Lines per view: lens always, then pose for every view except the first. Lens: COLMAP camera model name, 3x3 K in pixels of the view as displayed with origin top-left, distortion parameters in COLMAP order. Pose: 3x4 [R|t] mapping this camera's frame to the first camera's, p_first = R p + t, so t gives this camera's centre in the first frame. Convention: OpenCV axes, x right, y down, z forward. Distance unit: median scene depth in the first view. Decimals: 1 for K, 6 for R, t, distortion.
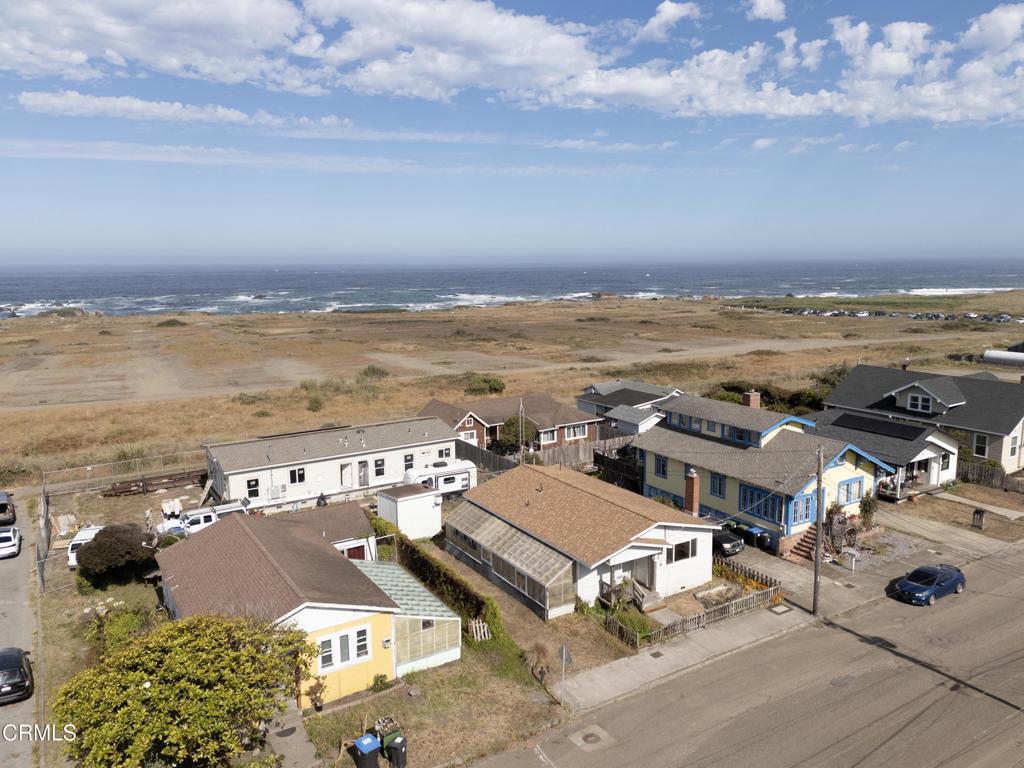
lens RADIAL K [[788.2, 0, 561.2], [0, 788.2, 386.6], [0, 0, 1]] dist [0.036197, -0.000034]
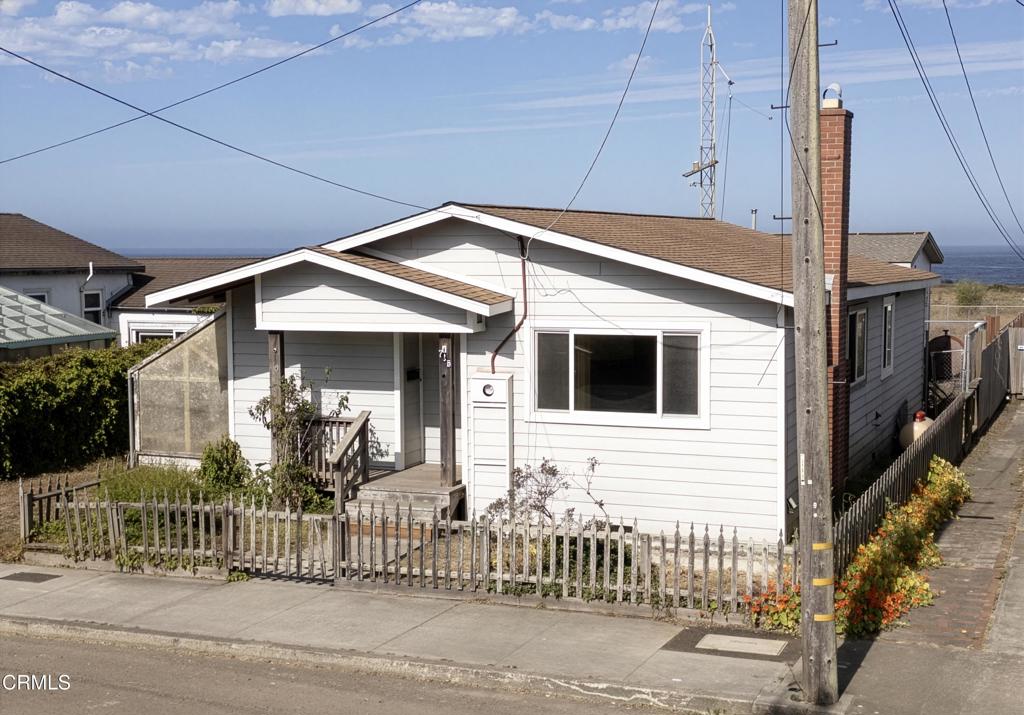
lens RADIAL K [[1500.2, 0, 514.2], [0, 1500.2, 442.6], [0, 0, 1]] dist [0.125941, -0.101267]
pose [[0.562199, 0.106859, -0.820069, 0.537908], [-0.133601, 0.990327, 0.037454, 0.225989], [0.816139, 0.088506, 0.571037, 0.744202]]
